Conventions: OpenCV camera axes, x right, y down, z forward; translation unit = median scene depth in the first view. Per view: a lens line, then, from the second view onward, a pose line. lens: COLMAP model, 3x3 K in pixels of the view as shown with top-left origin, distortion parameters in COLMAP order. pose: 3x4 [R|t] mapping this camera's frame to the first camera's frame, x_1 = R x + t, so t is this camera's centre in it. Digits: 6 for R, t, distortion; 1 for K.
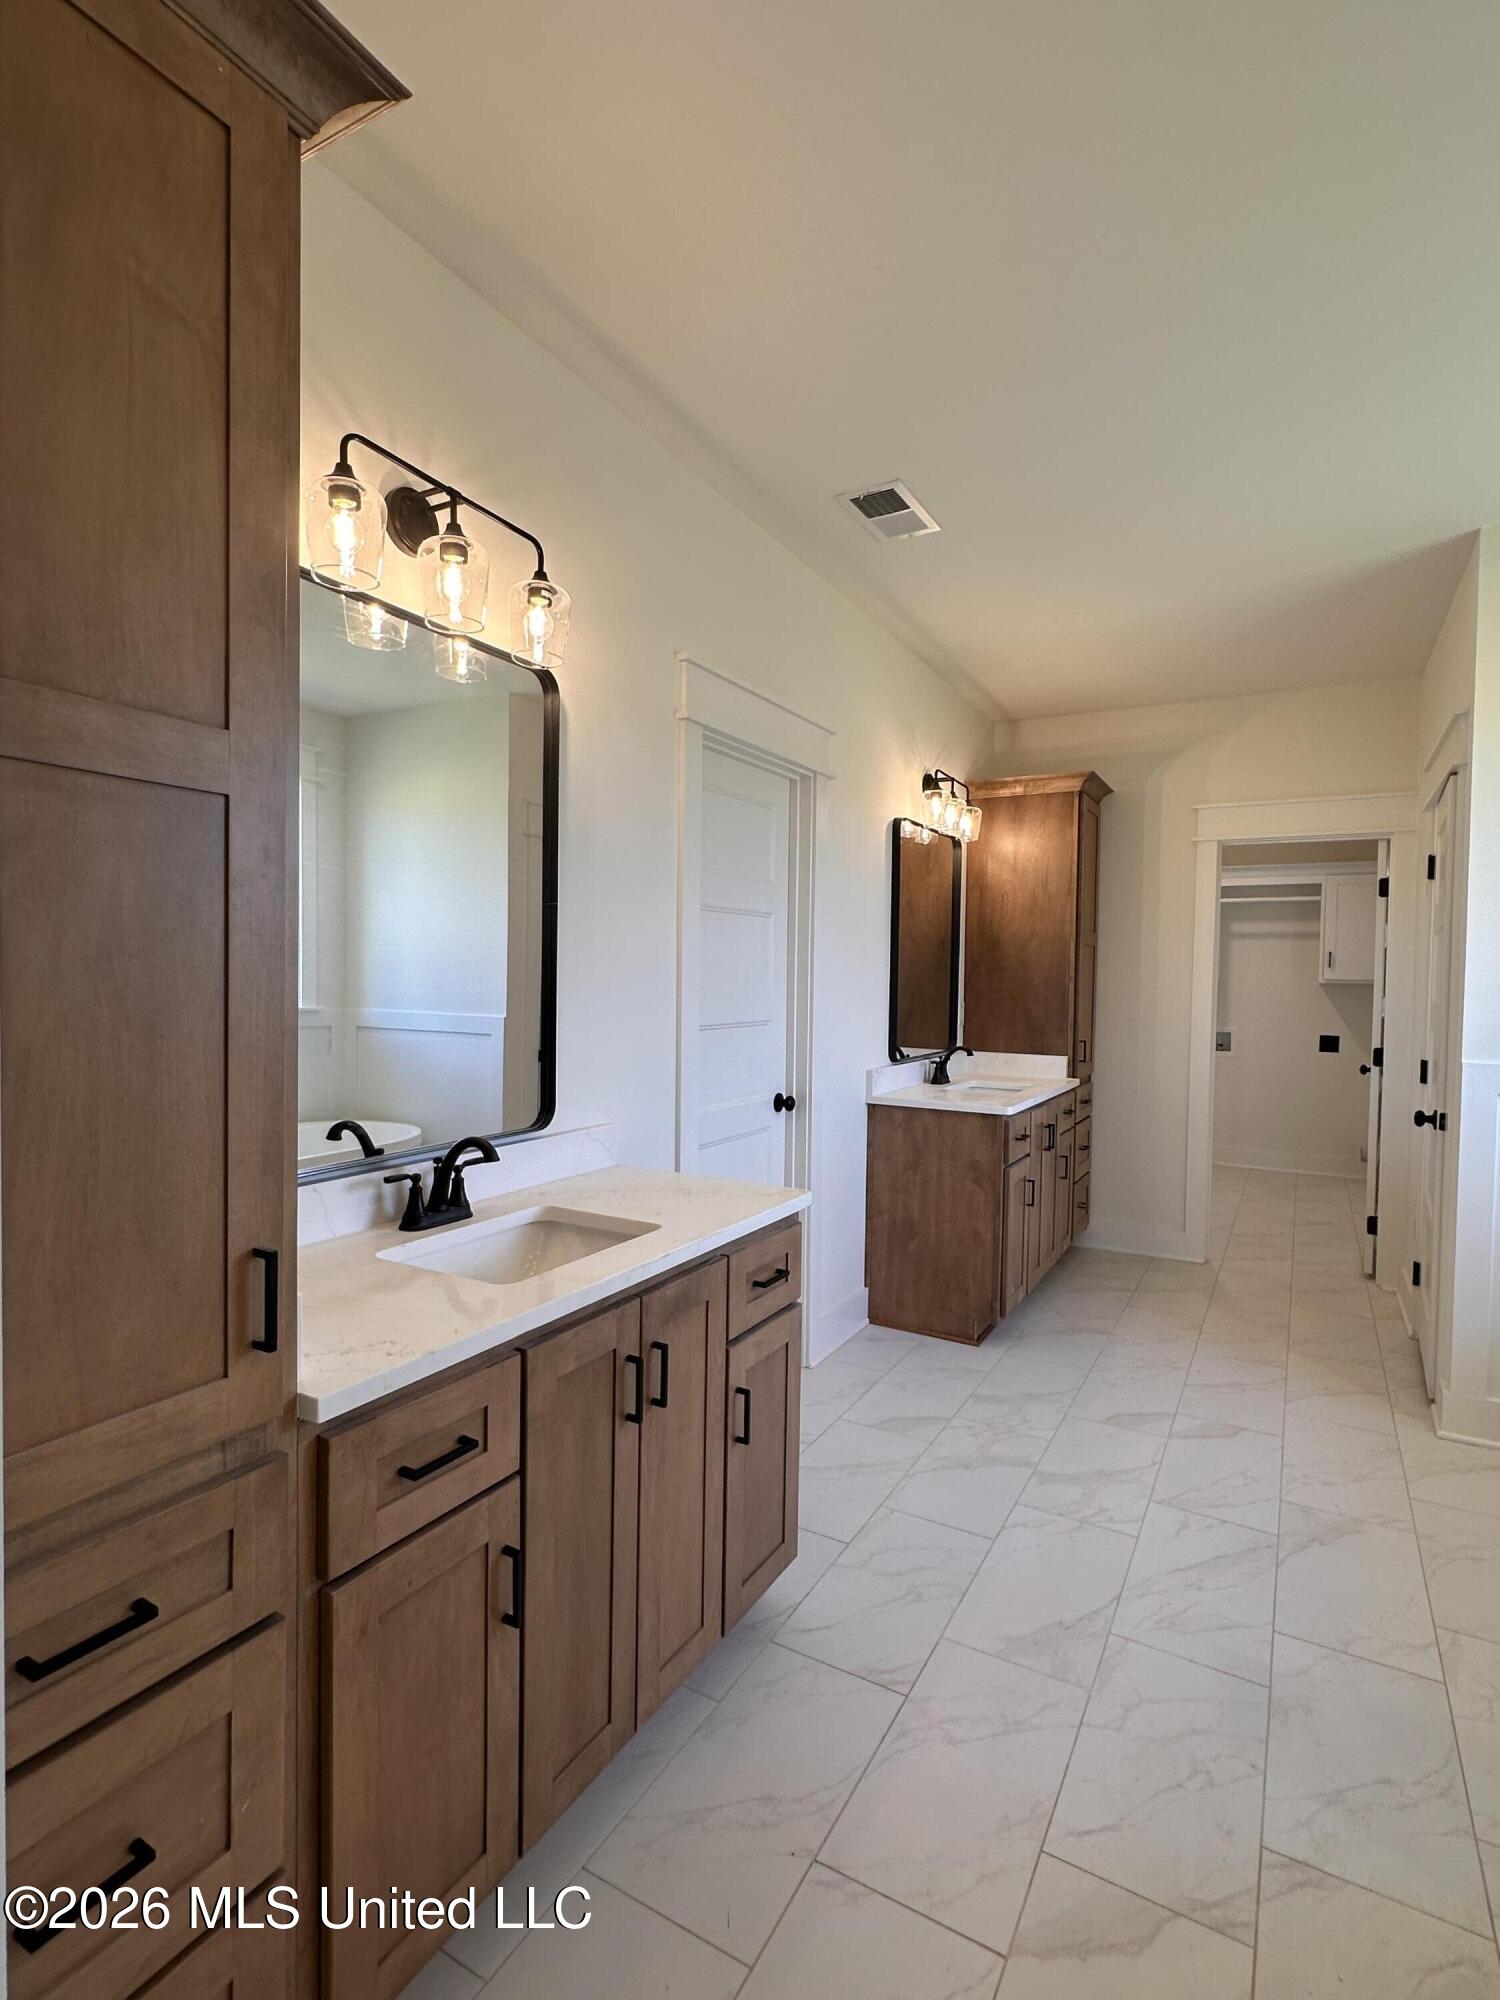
lens RADIAL K [[996.2, 0, 748.9], [0, 996.2, 998.2], [0, 0, 1]] dist [-0.001840, 0.001452]
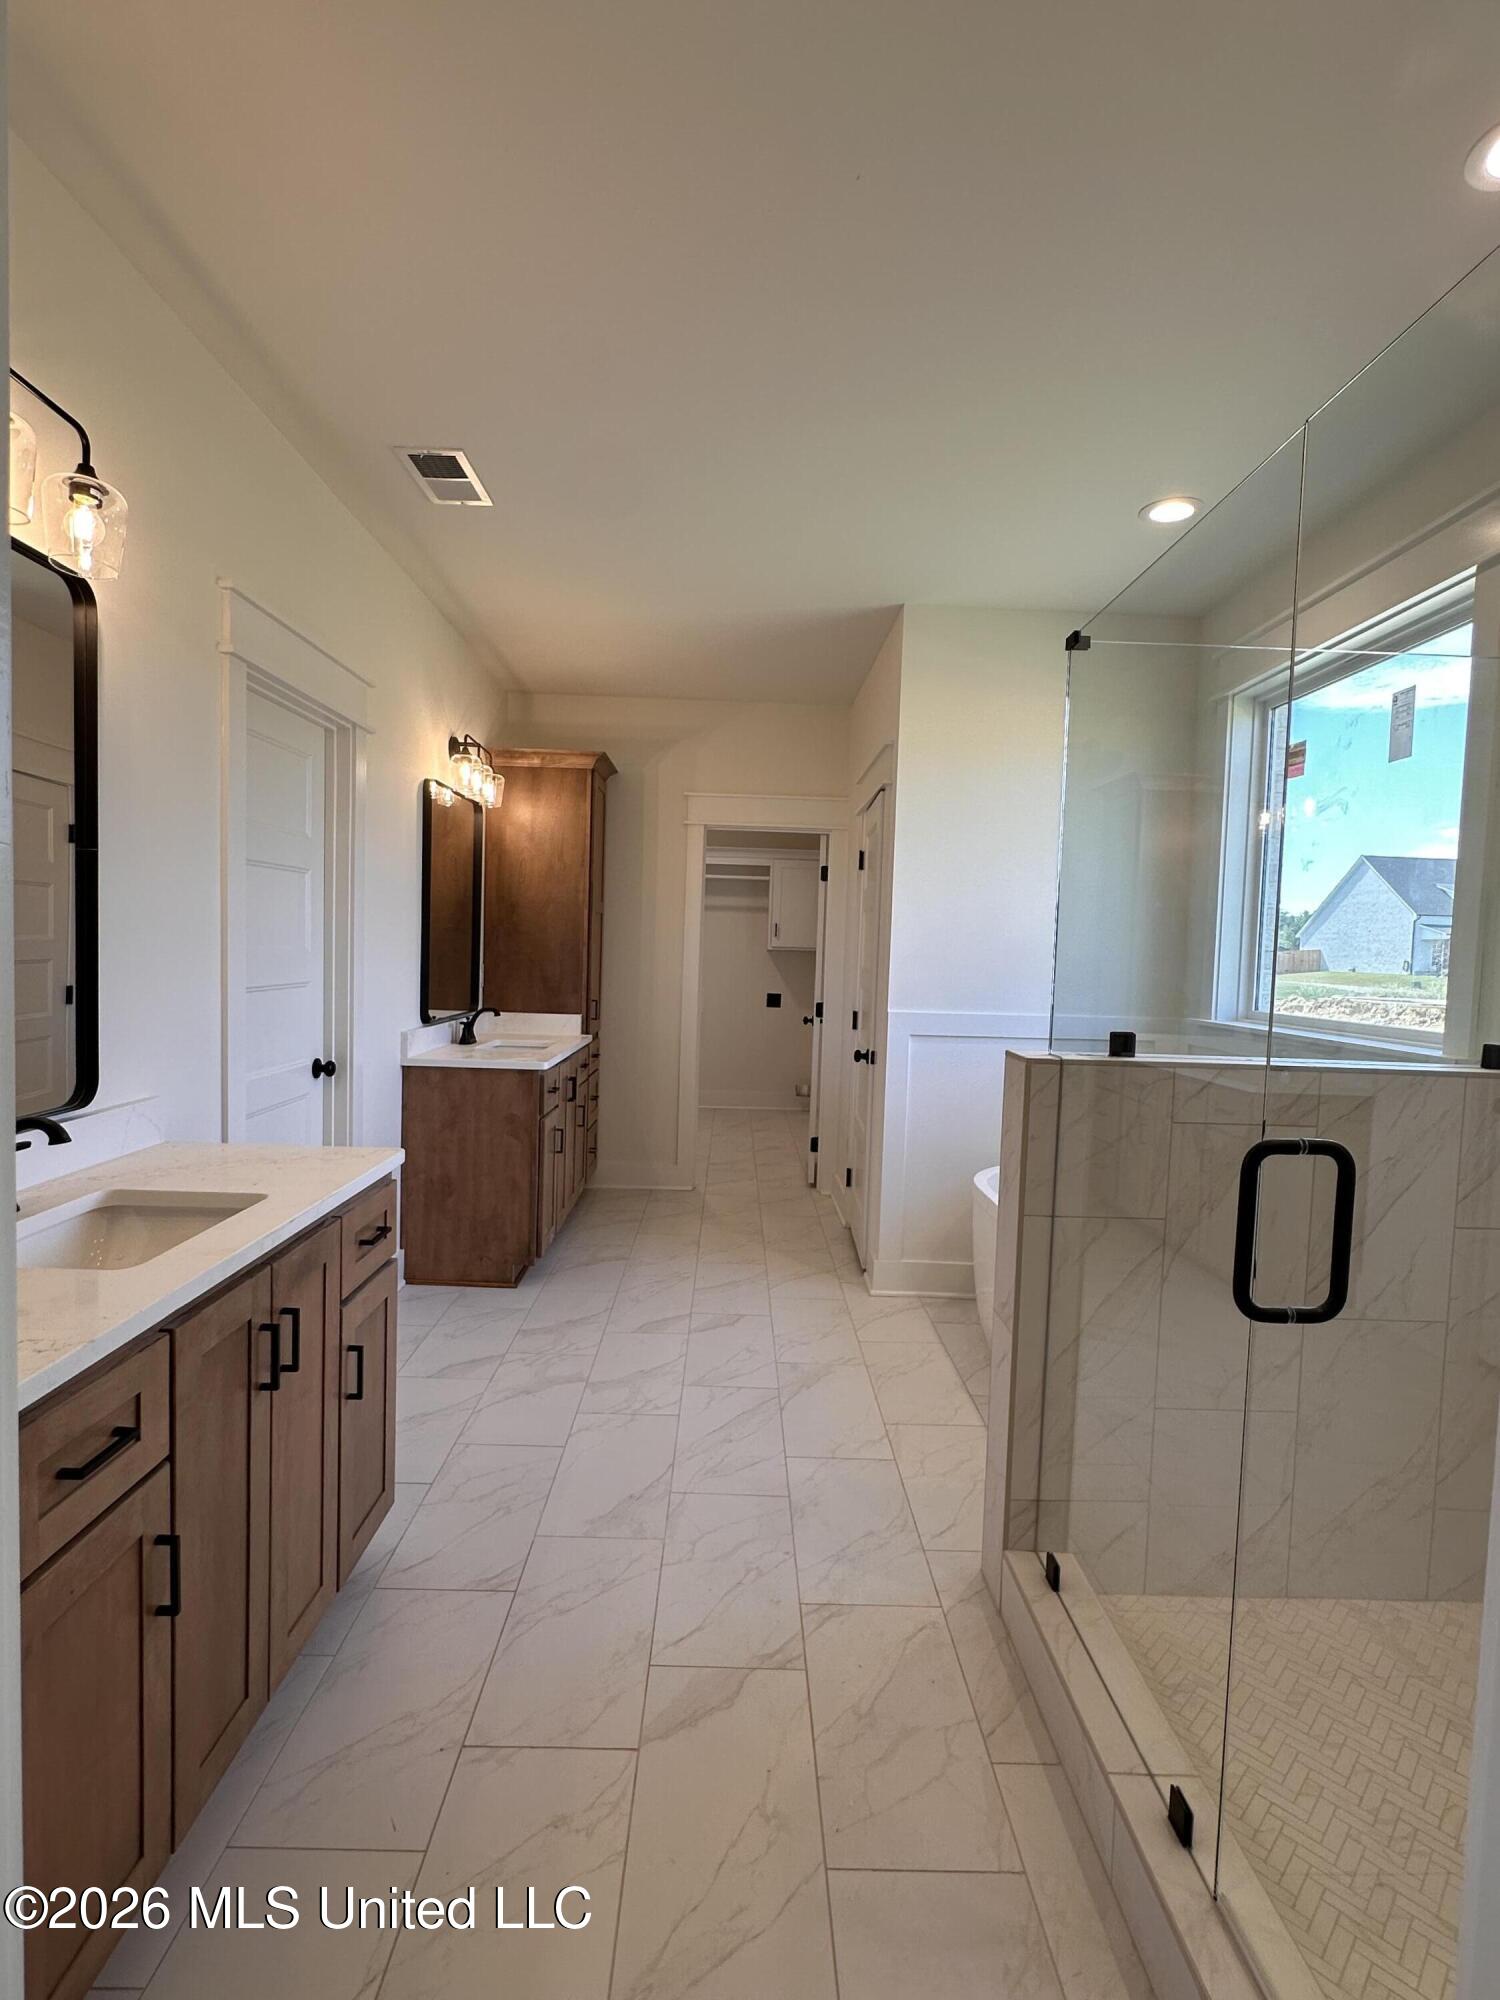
lens RADIAL K [[996.2, 0, 763.2], [0, 996.2, 998.4], [0, 0, 1]] dist [-0.001840, 0.001452]
pose [[0.855458, -0.013263, 0.517703, -0.113143], [-0.006477, 0.999320, 0.036304, 0.000166], [-0.517832, -0.034409, 0.854790, -0.043900]]
